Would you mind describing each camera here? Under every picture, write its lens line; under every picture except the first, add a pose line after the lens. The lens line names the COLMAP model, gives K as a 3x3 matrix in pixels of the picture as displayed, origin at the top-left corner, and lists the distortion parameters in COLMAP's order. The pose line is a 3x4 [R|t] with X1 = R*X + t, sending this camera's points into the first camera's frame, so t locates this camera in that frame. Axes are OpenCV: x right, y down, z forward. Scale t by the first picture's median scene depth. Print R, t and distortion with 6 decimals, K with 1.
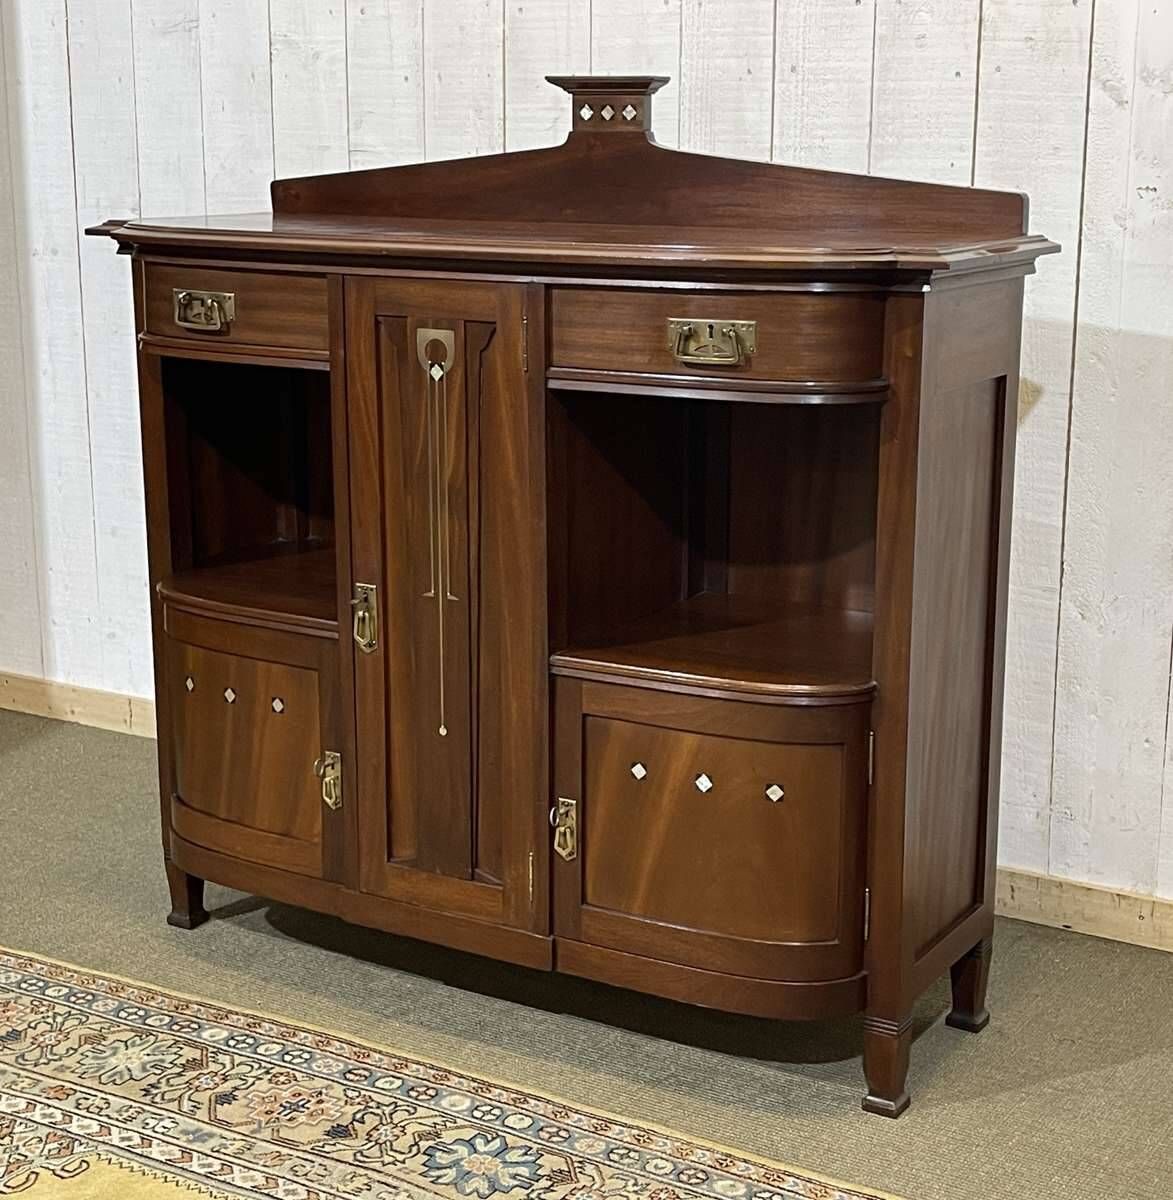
lens RADIAL K [[2040.4, 0, 594.9], [0, 2040.4, 566.1], [0, 0, 1]] dist [0.072399, 0.000000]
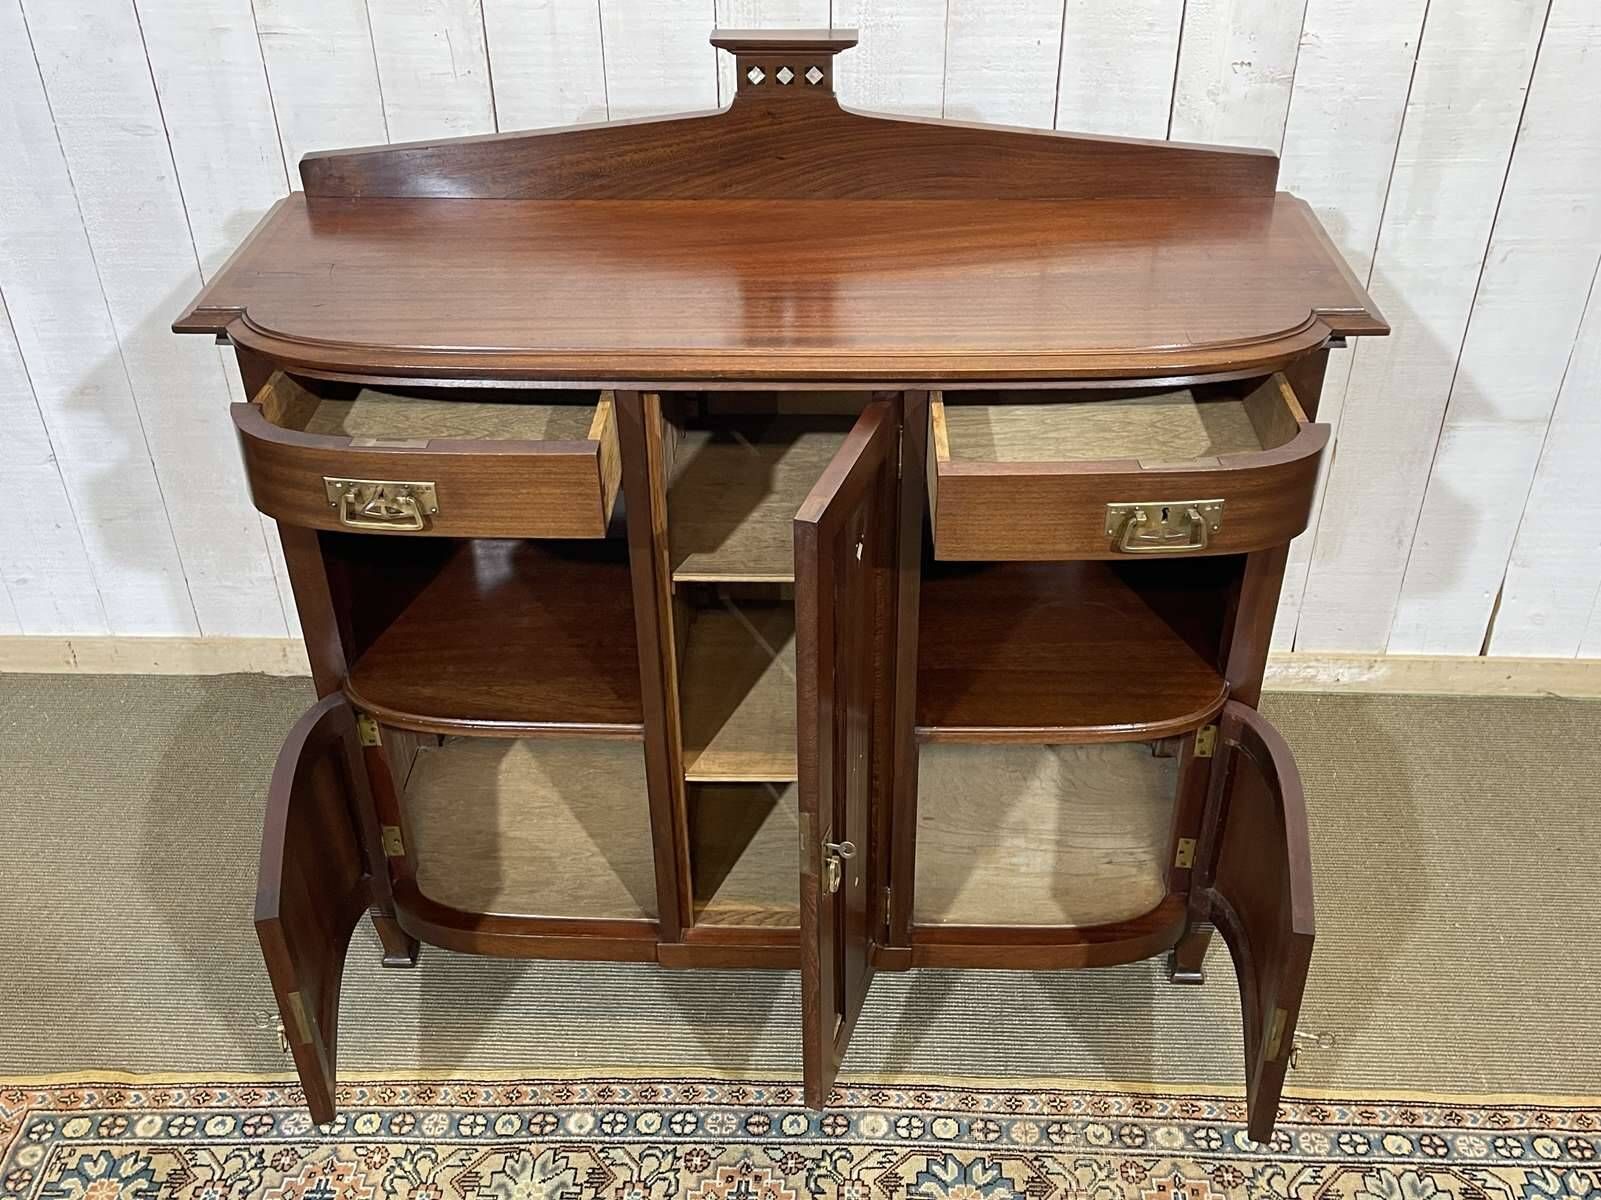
lens RADIAL K [[1565.5, 0, 792.2], [0, 1565.5, 591.7], [0, 0, 1]] dist [0.034797, 0.000000]
pose [[0.873341, -0.283594, 0.396043, -0.326866], [0.116061, 0.910779, 0.396247, -0.297078], [-0.473081, -0.300093, 0.828335, 0.403878]]
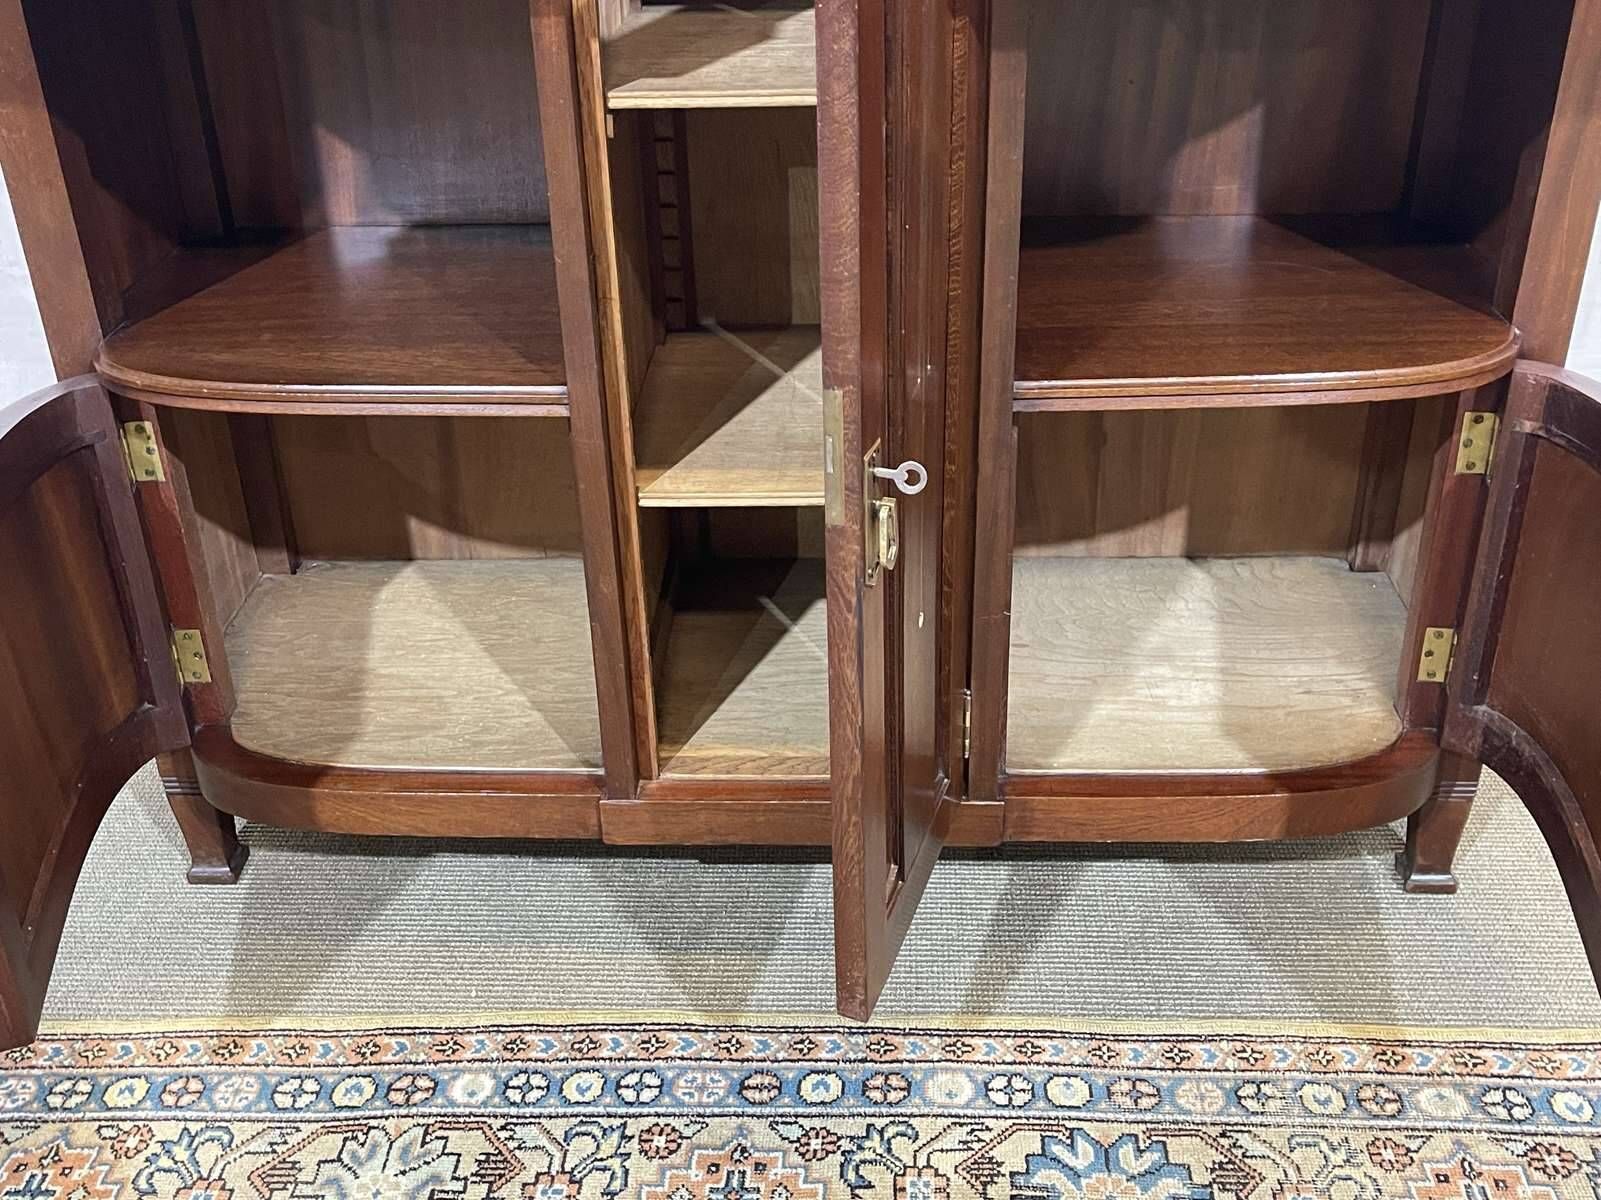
lens RADIAL K [[1670.4, 0, 792.7], [0, 1670.4, 587.0], [0, 0, 1]] dist [0.031609, 0.000000]
pose [[0.875821, -0.250780, 0.412368, -0.272067], [0.127907, 0.944461, 0.302711, -0.050850], [-0.465379, -0.212375, 0.859255, 0.565852]]
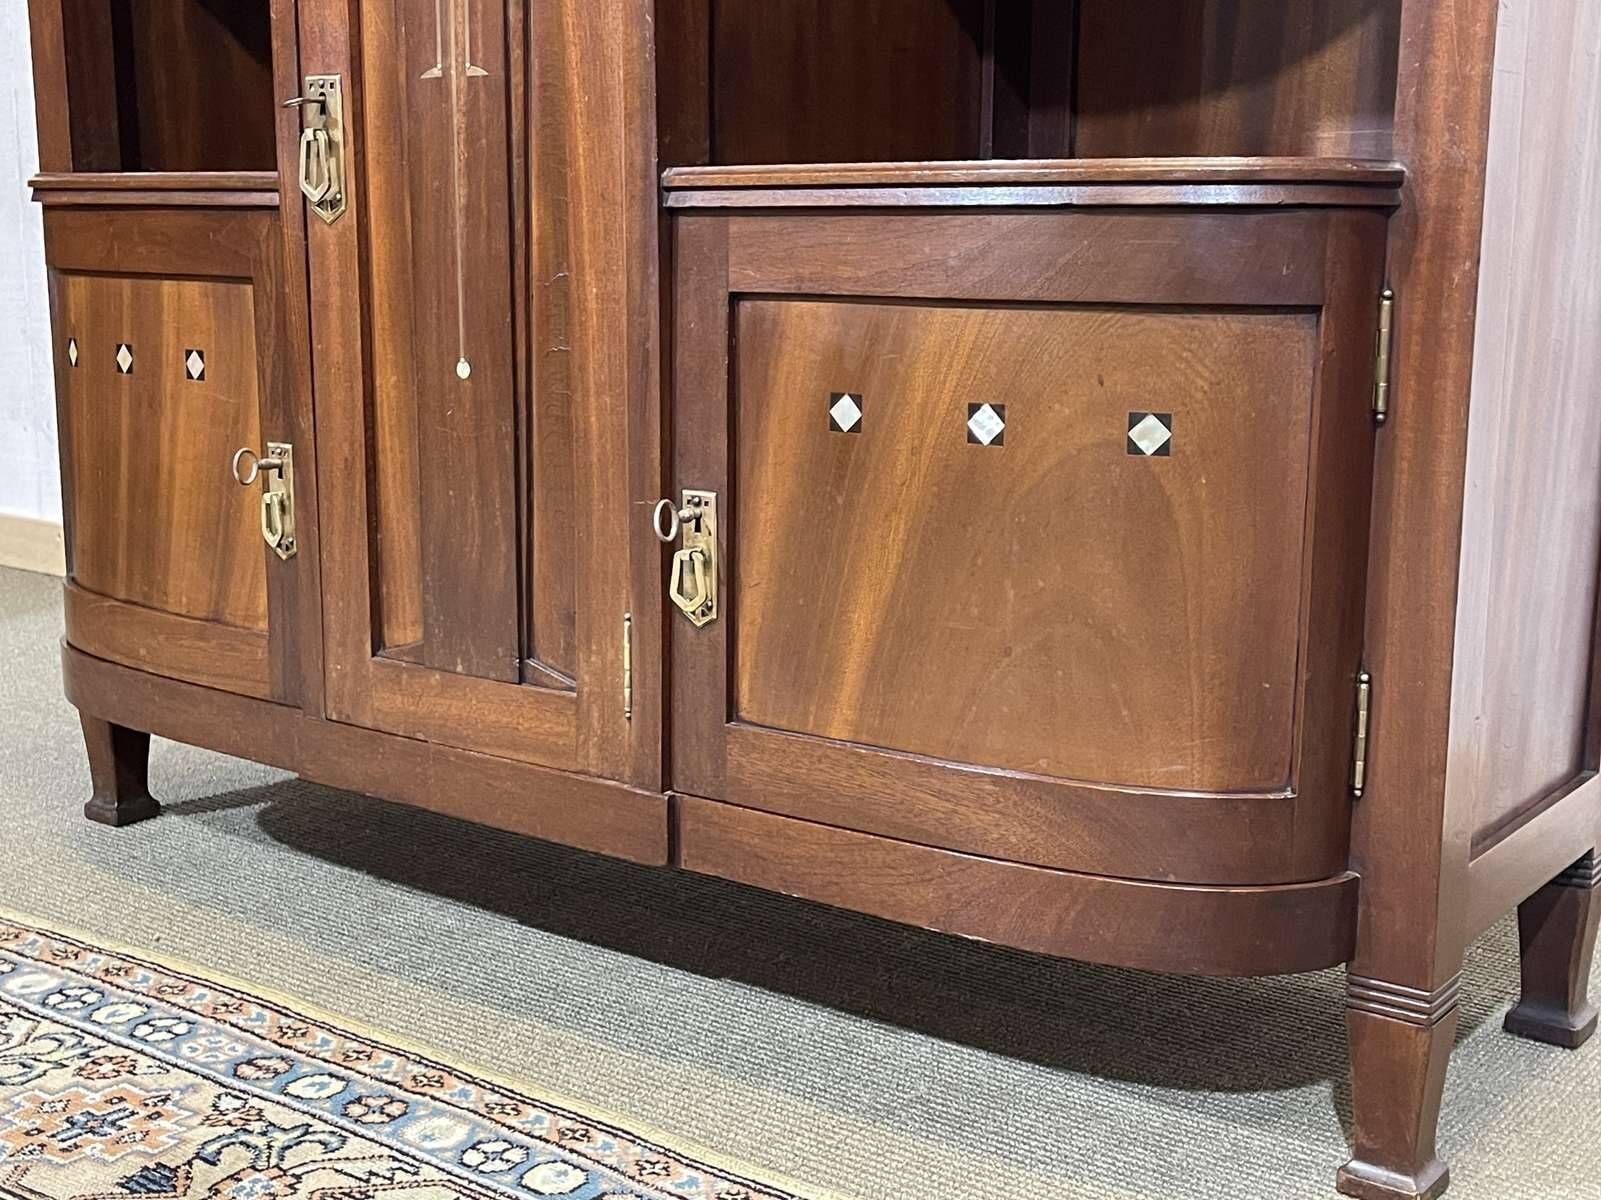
lens RADIAL K [[2047.9, 0, 785.0], [0, 2047.9, 611.0], [0, 0, 1]] dist [0.044614, 0.000000]
pose [[0.994651, 0.022920, -0.100716, 0.050767], [-0.025146, 0.999466, -0.020886, 0.142876], [0.100183, 0.023307, 0.994696, 0.511594]]
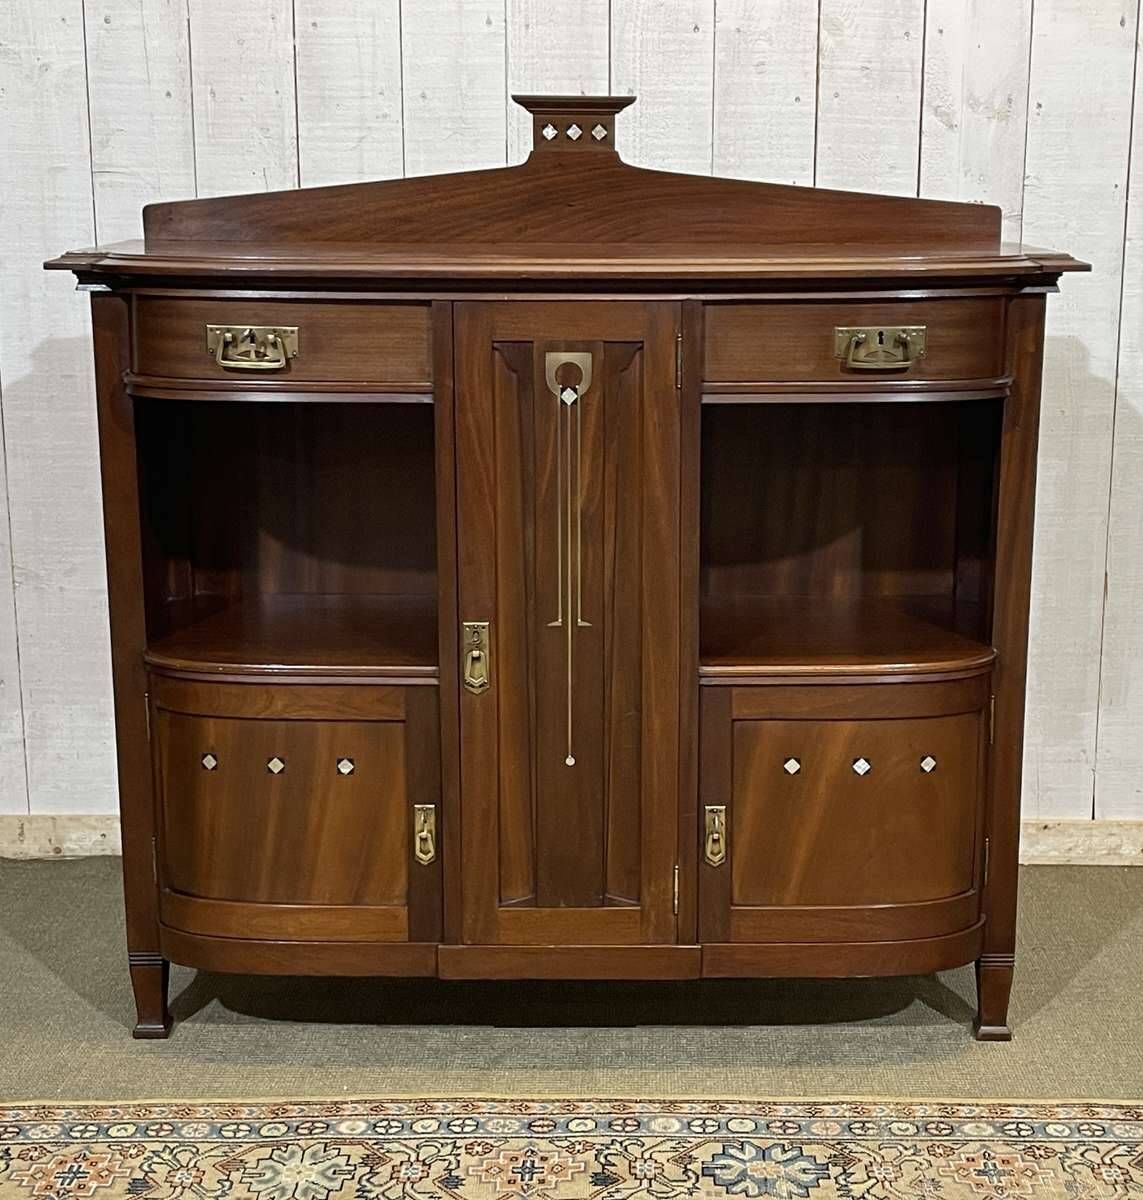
lens RADIAL K [[1991.8, 0, 611.0], [0, 1991.8, 585.5], [0, 0, 1]] dist [0.063558, 0.000000]
pose [[0.856167, -0.109935, 0.504868, -0.519169], [0.108923, 0.993547, 0.031631, -0.030582], [-0.505088, 0.027911, 0.862617, 0.157061]]
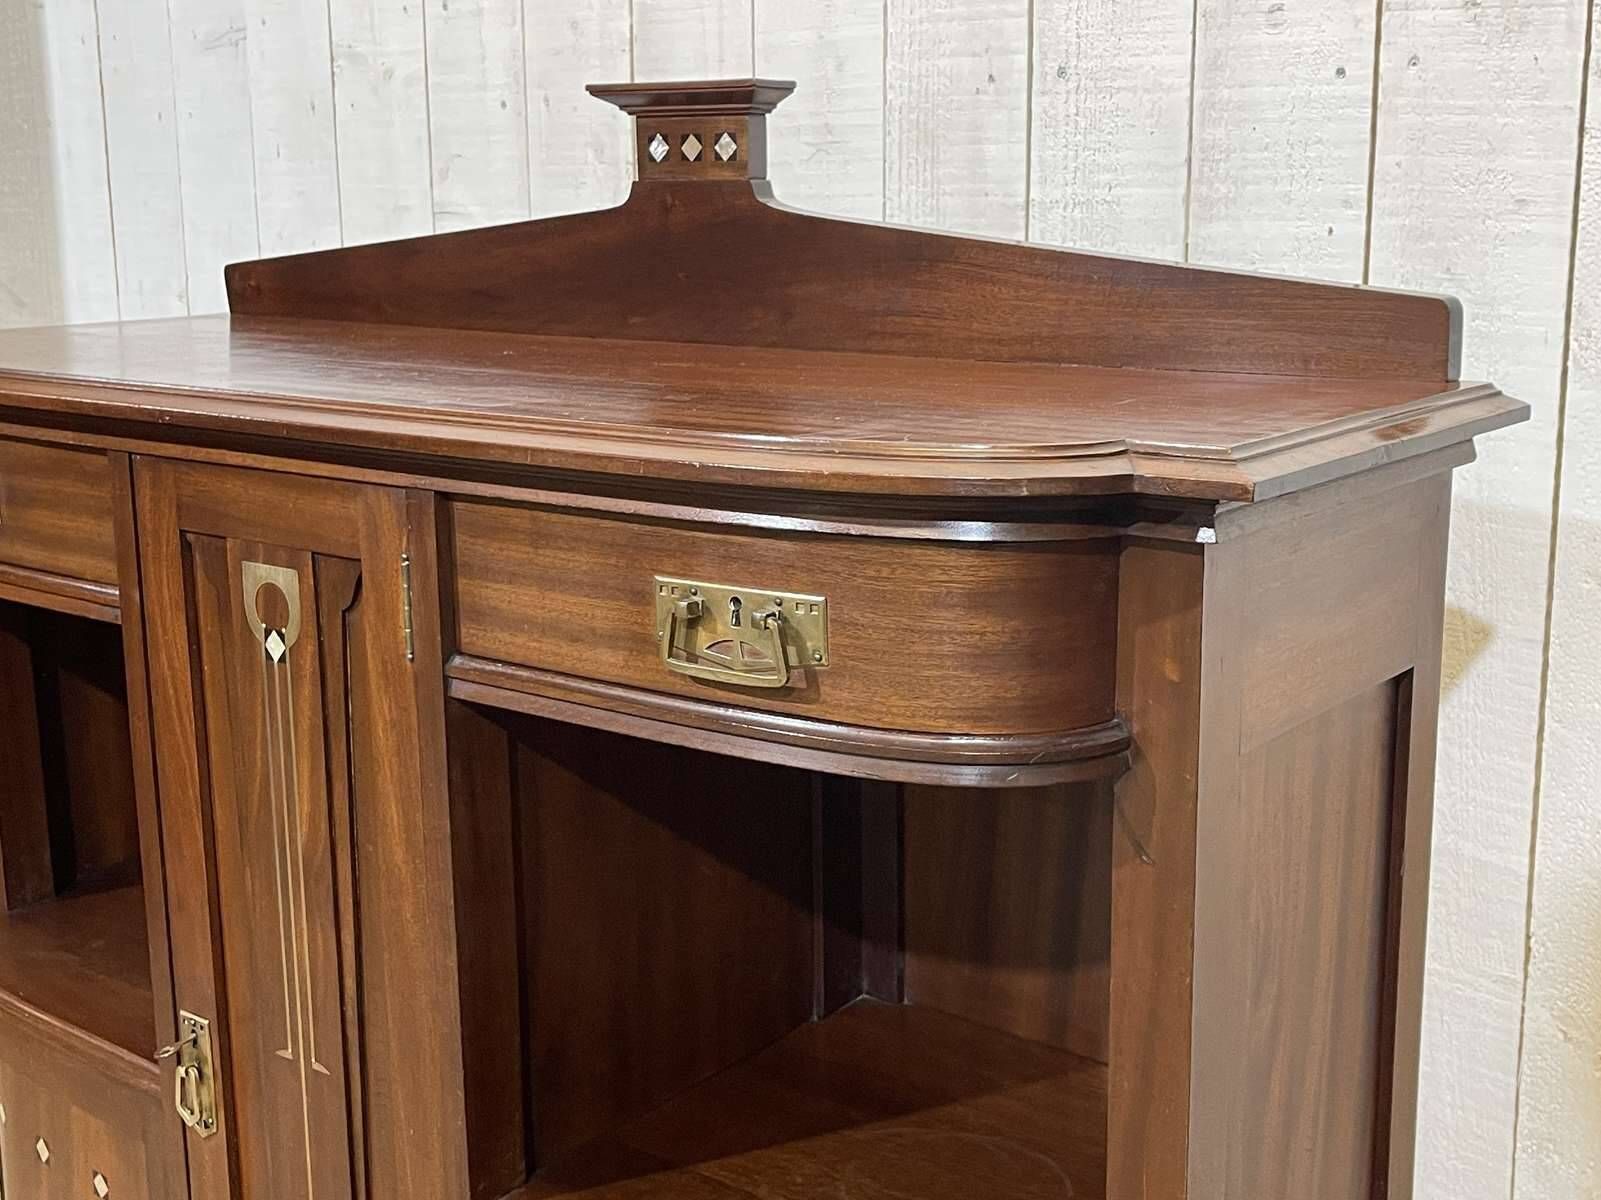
lens RADIAL K [[1977.1, 0, 789.1], [0, 1977.1, 565.8], [0, 0, 1]] dist [0.036832, 0.000000]
pose [[0.991540, 0.012958, -0.129153, 0.108853], [-0.015125, 0.999761, -0.015811, -0.102555], [0.128917, 0.017631, 0.991499, 0.486615]]
